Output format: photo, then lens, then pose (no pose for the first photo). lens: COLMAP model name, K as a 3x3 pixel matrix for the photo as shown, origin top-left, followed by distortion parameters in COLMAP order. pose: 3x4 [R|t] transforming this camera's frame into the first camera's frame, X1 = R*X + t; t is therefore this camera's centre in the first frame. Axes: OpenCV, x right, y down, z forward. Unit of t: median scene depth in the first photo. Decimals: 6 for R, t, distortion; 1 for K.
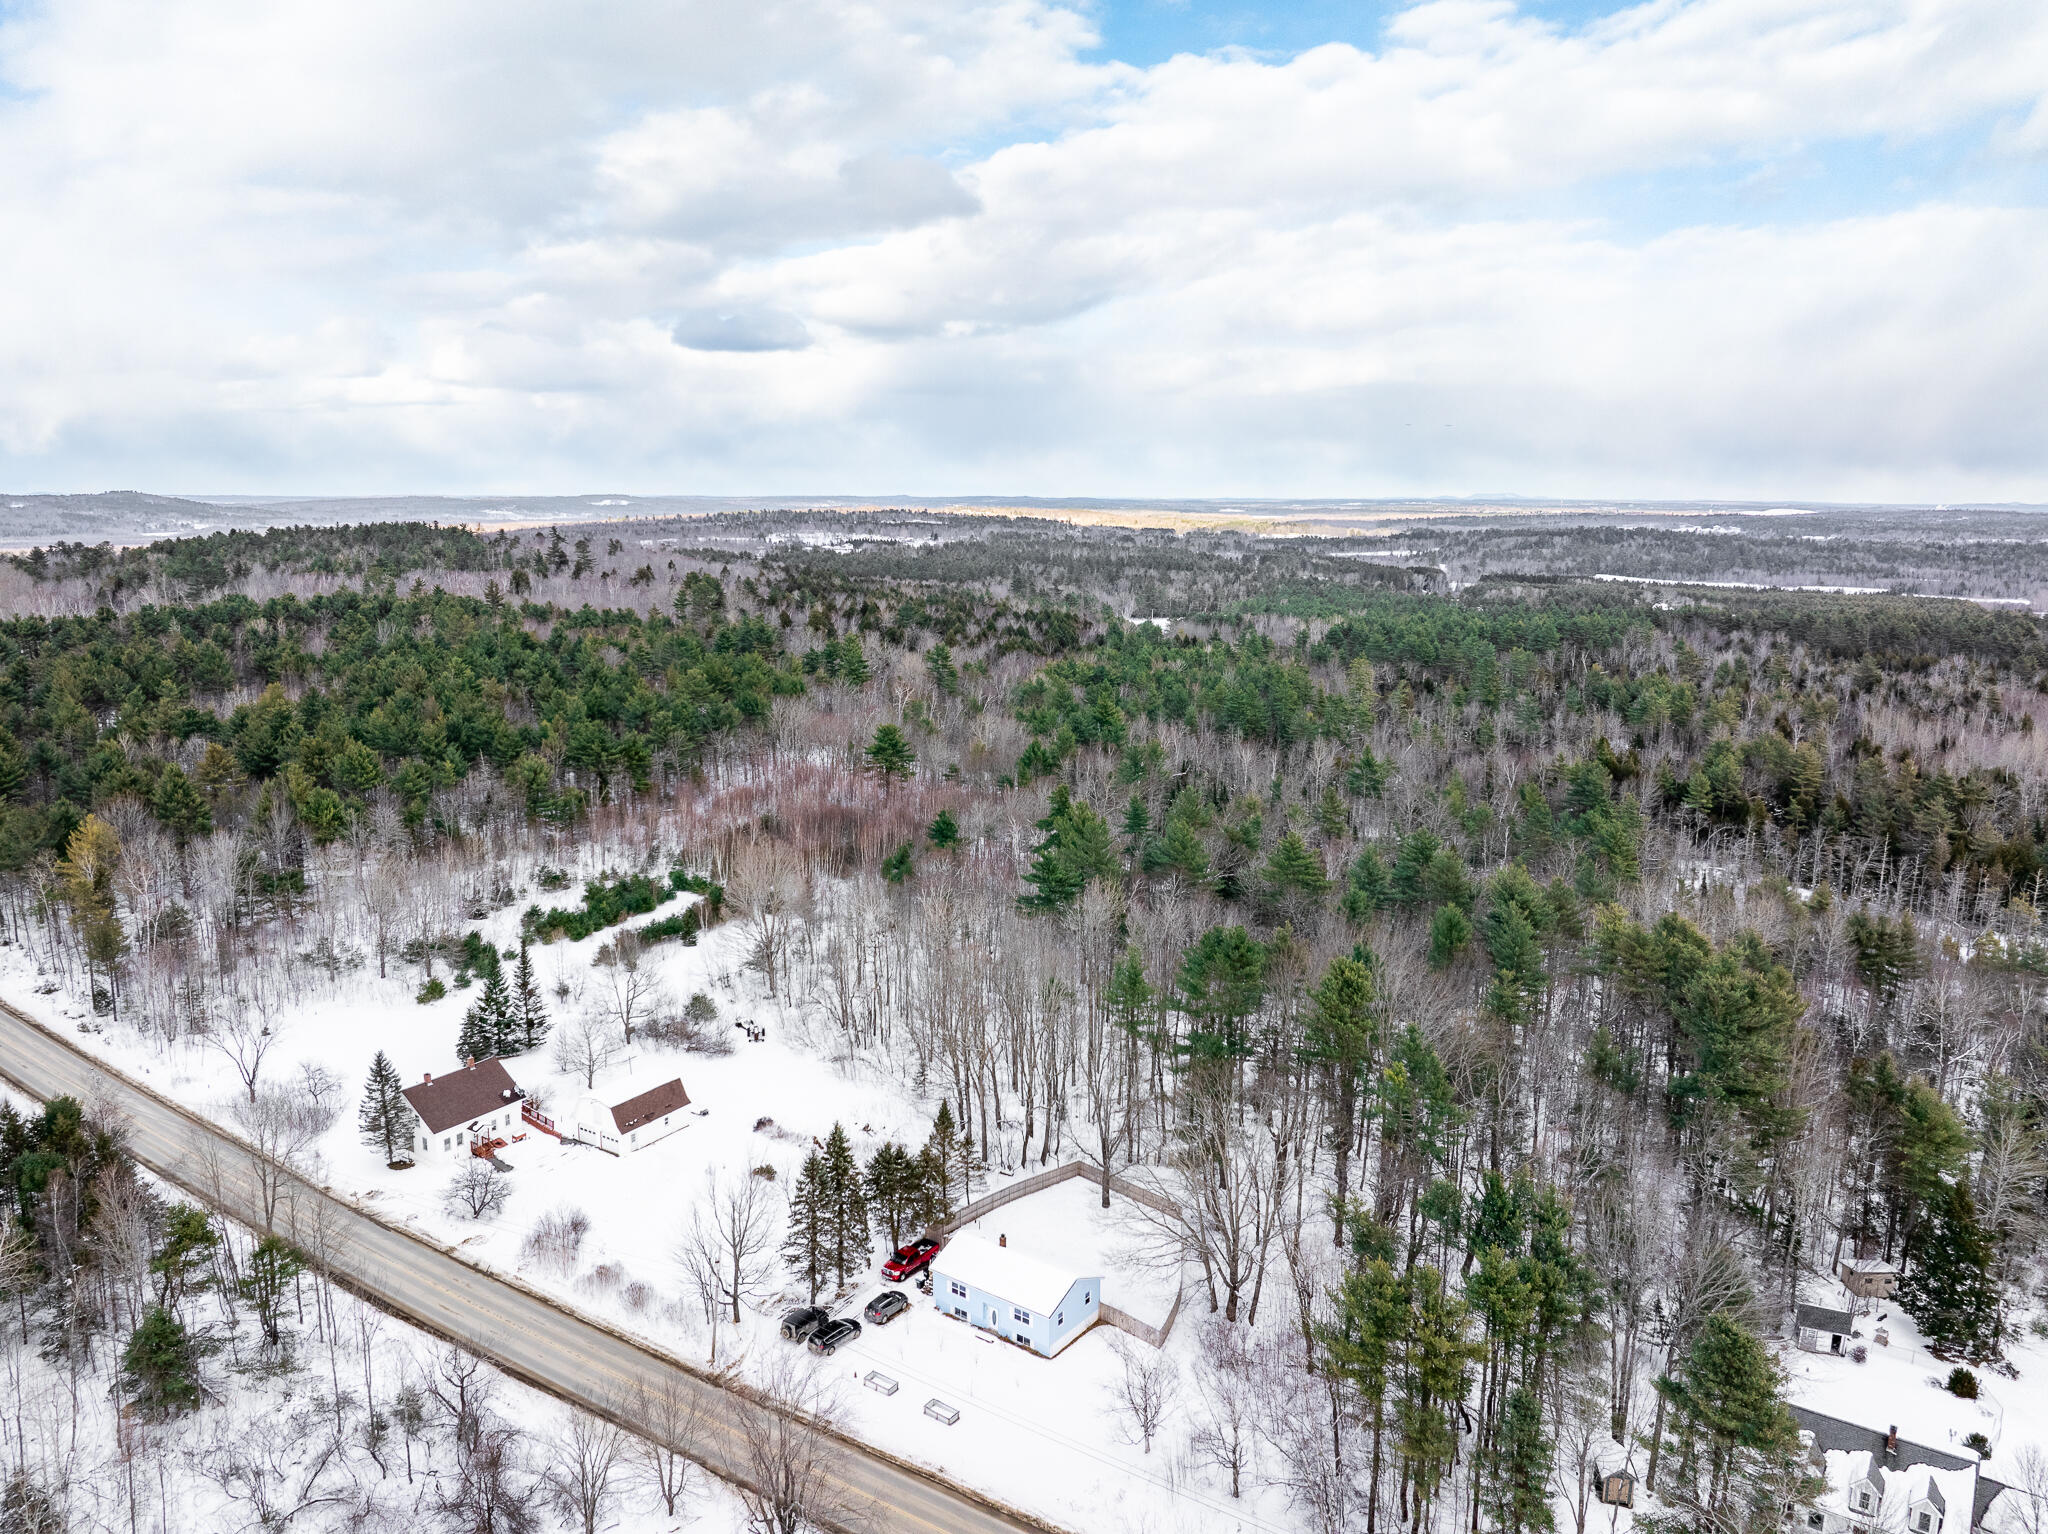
lens RADIAL K [[1396.5, 0, 1031.1], [0, 1396.5, 801.5], [0, 0, 1]] dist [-0.035380, -0.003370]
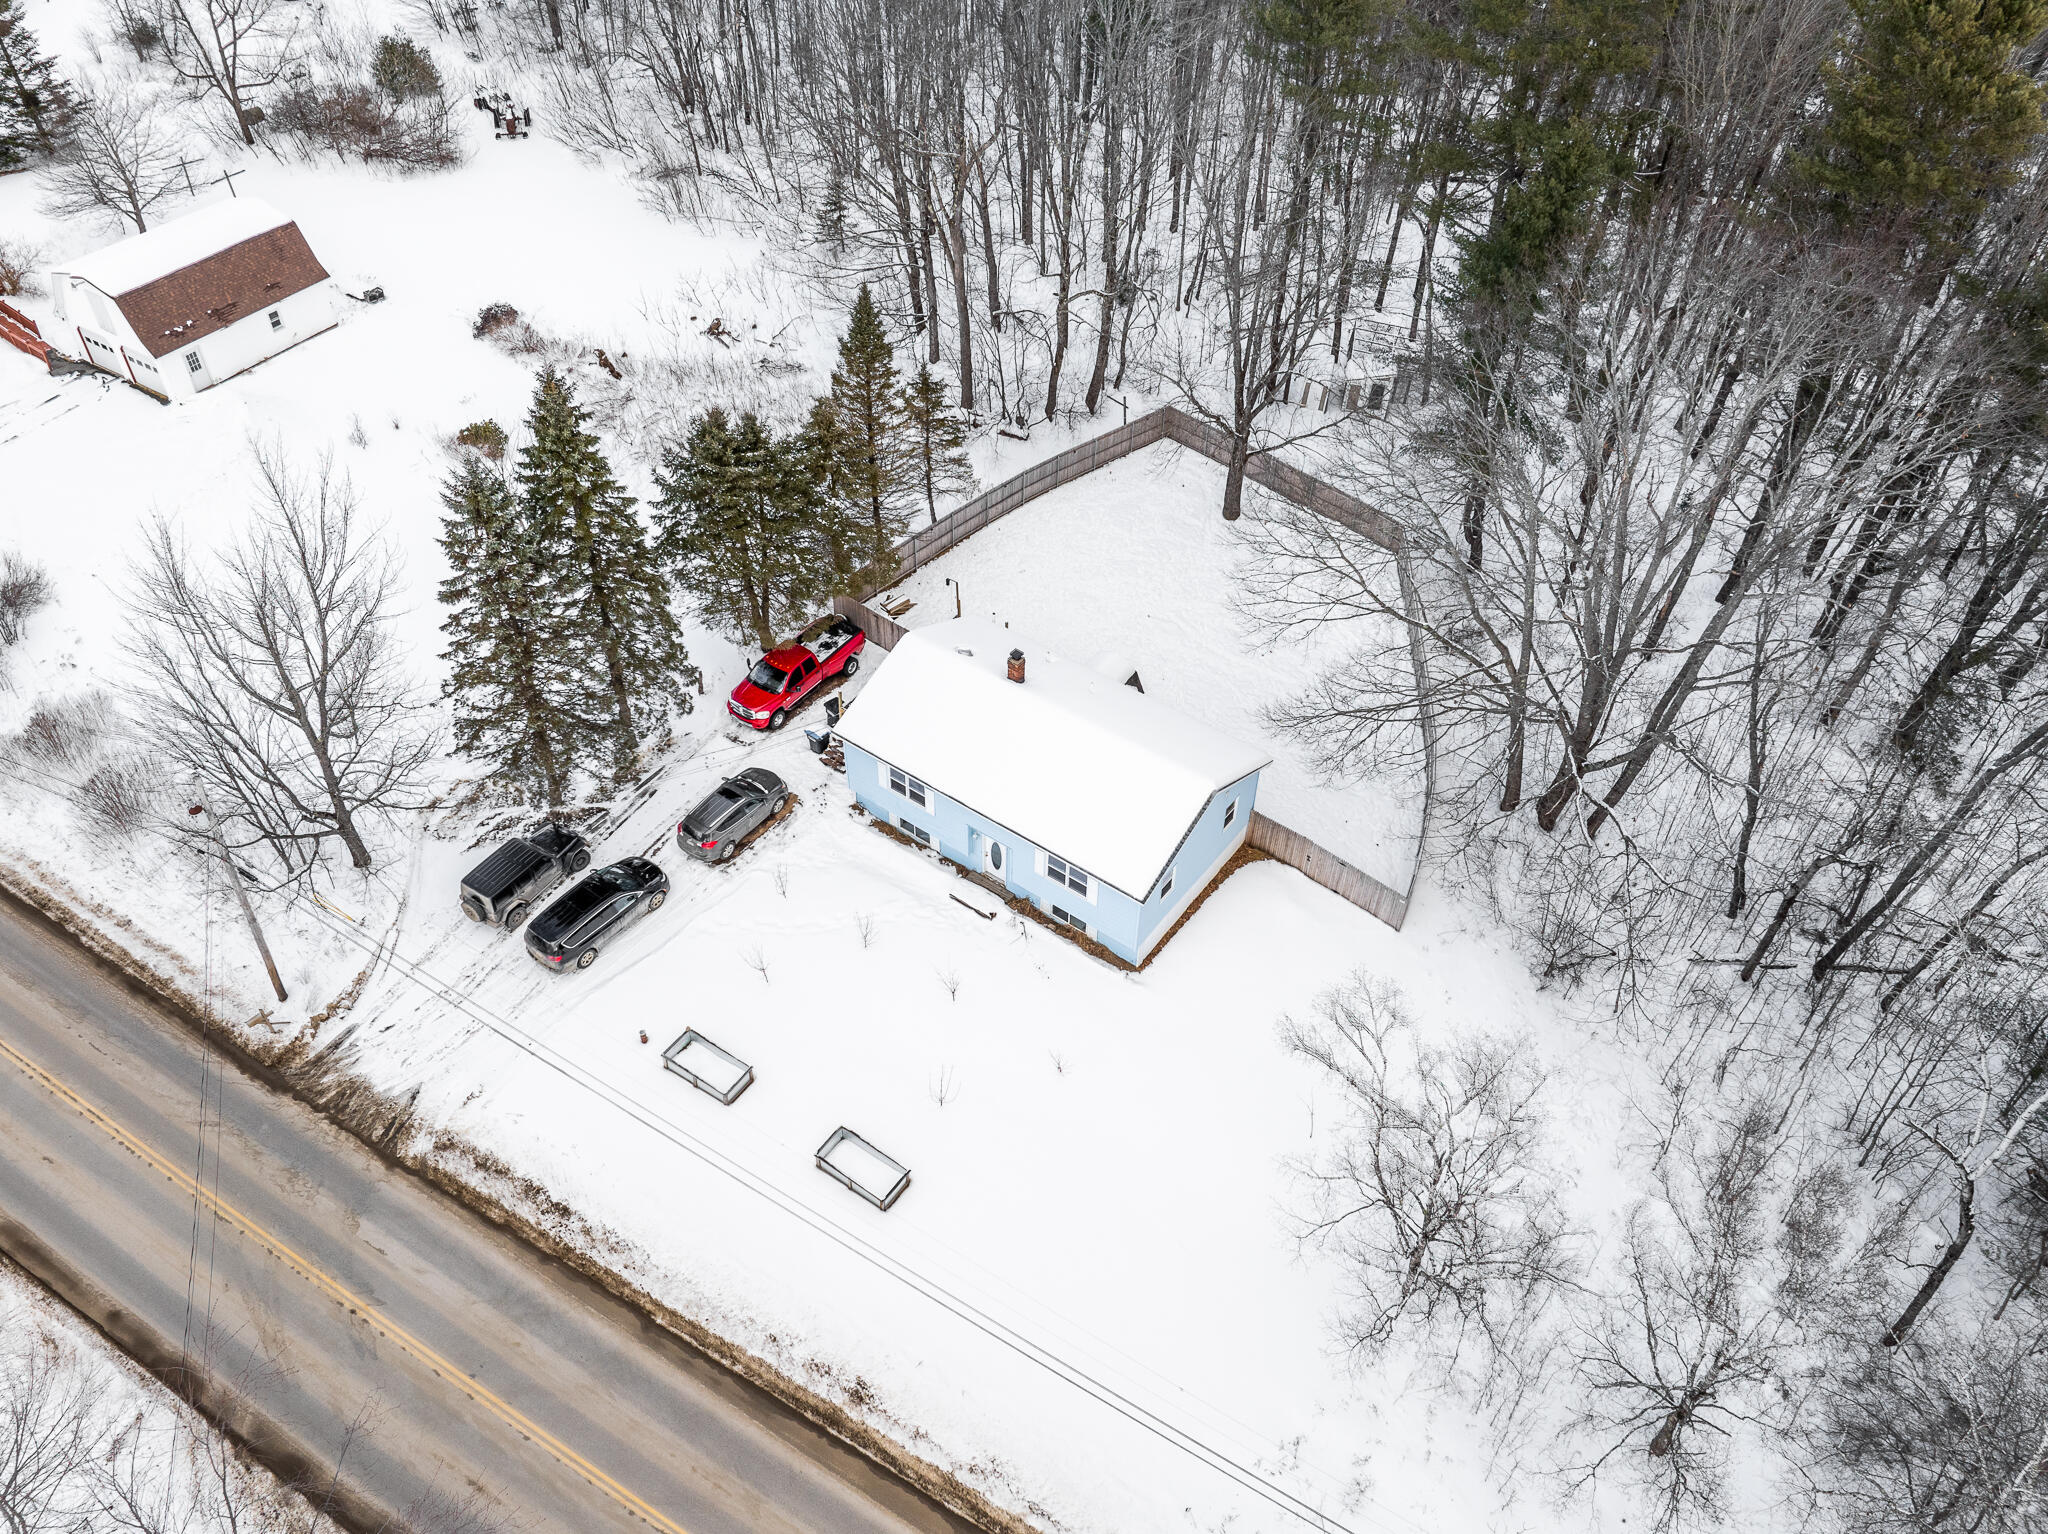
lens RADIAL K [[1469.5, 0, 1024.0], [0, 1469.5, 767.0], [0, 0, 1]] dist [-0.029877, -0.005285]
pose [[0.999960, 0.005152, 0.007307, -0.017657], [-0.008282, 0.841607, 0.540027, 0.096373], [-0.003367, -0.540066, 0.841616, 0.533552]]
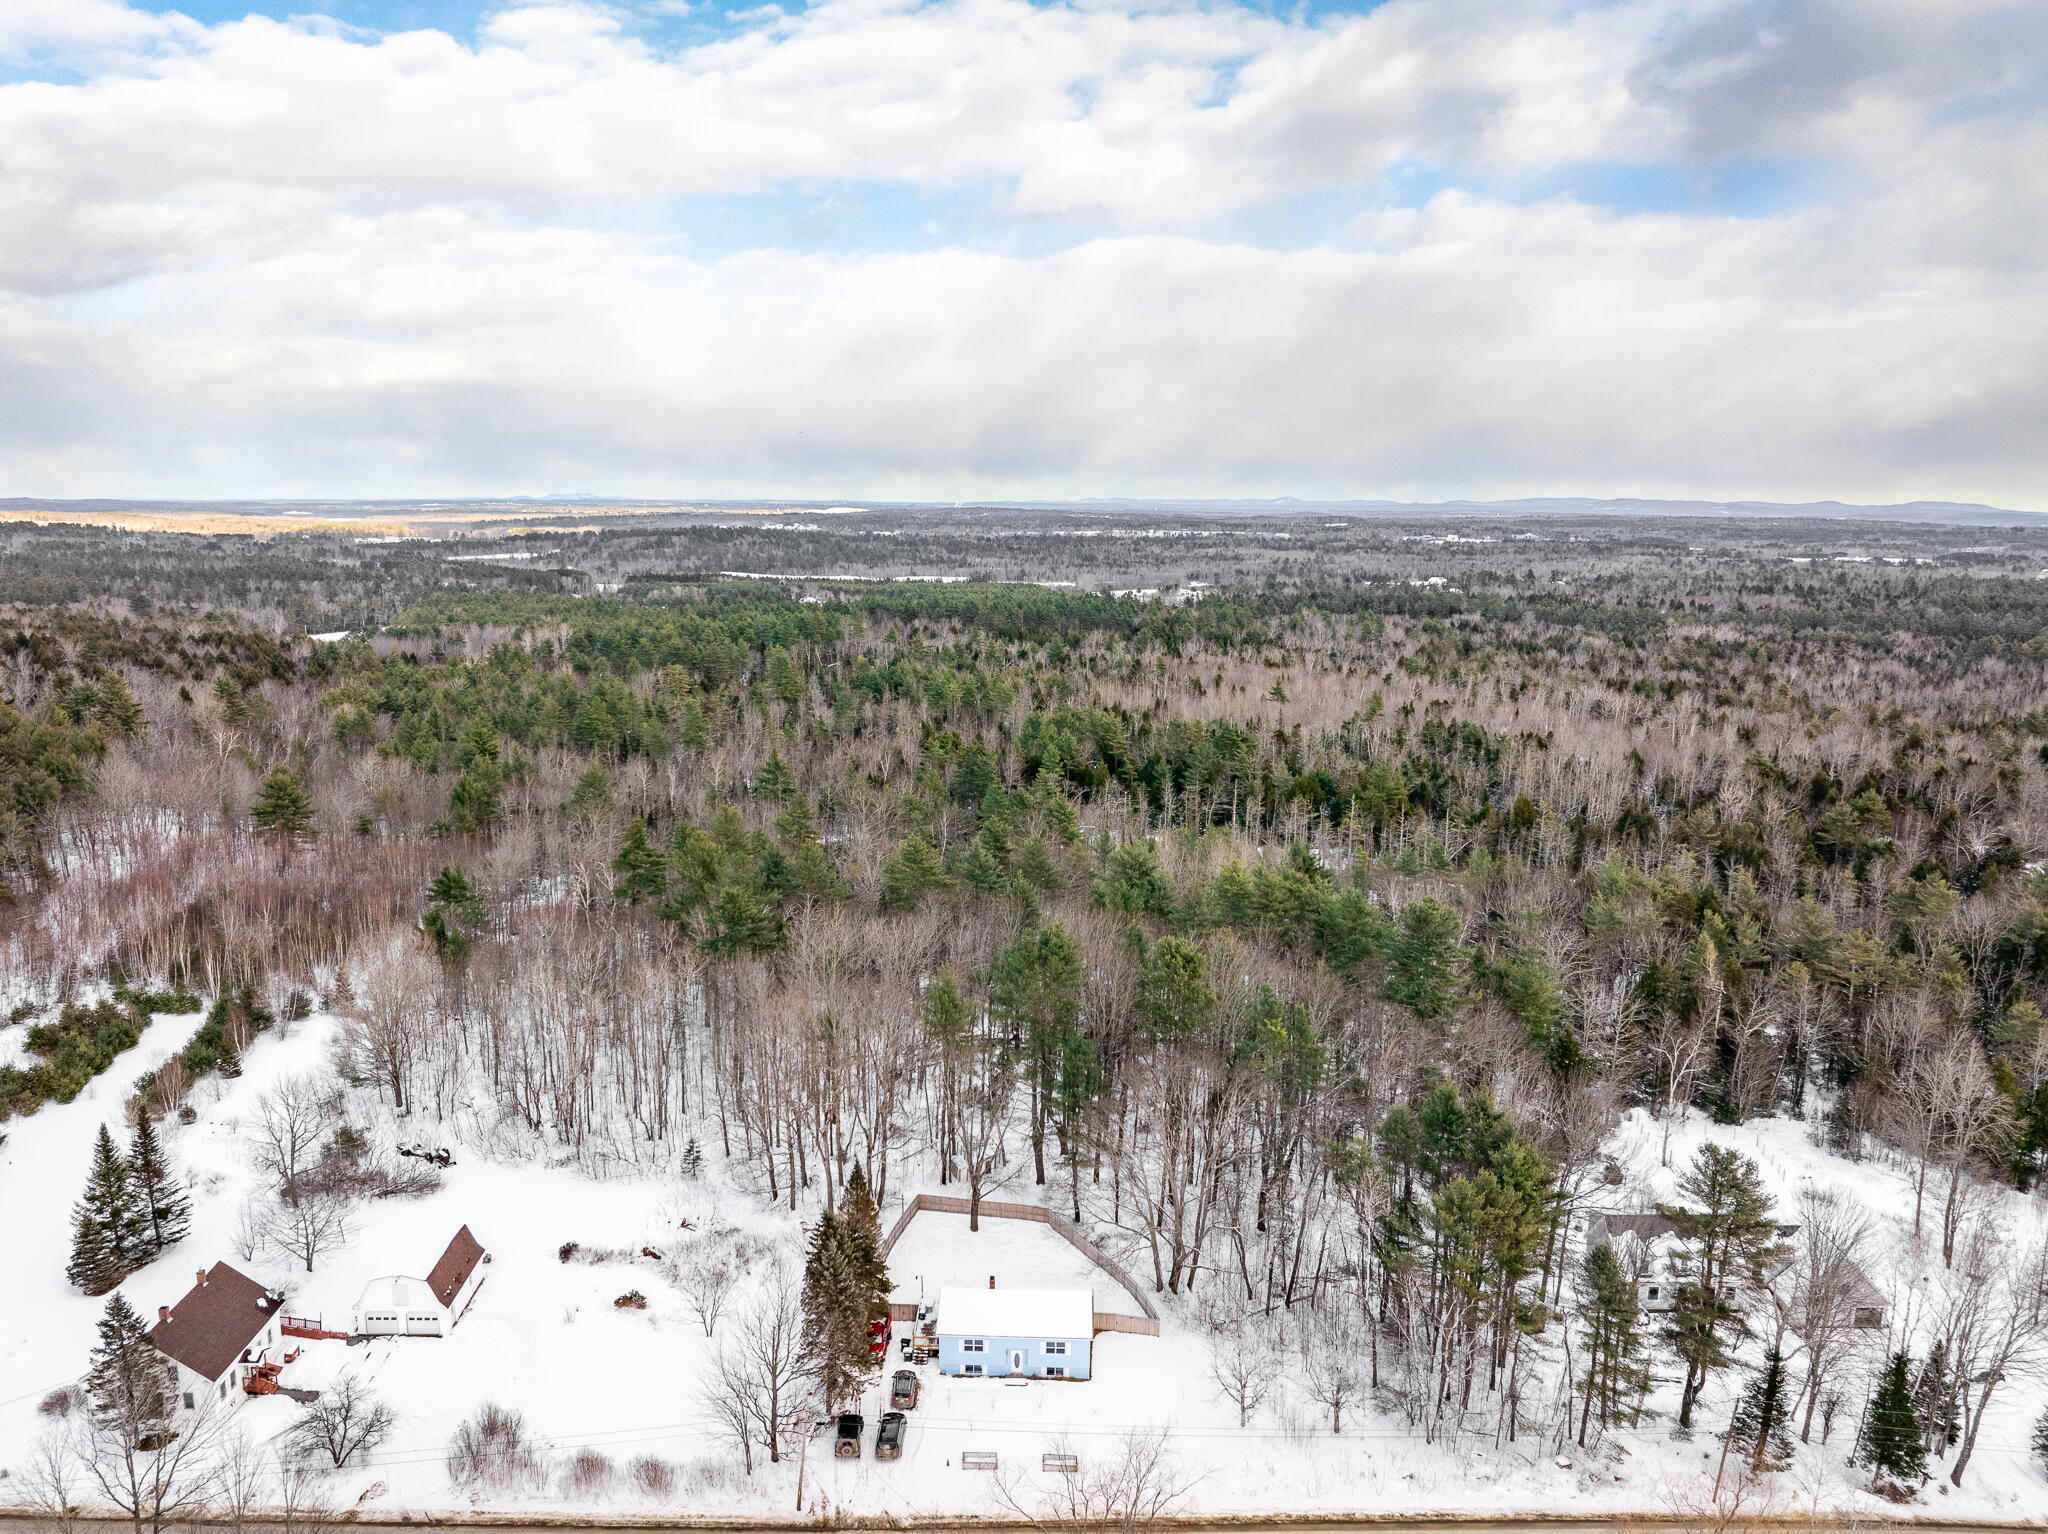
lens RADIAL K [[1398.6, 0, 1024.0], [0, 1398.6, 767.0], [0, 0, 1]] dist [-0.050721, 0.007874]
pose [[0.827578, -0.097882, 0.552751, -0.425783], [0.111632, 0.993710, 0.008832, -0.042603], [-0.550139, 0.054396, 0.833300, 0.131386]]
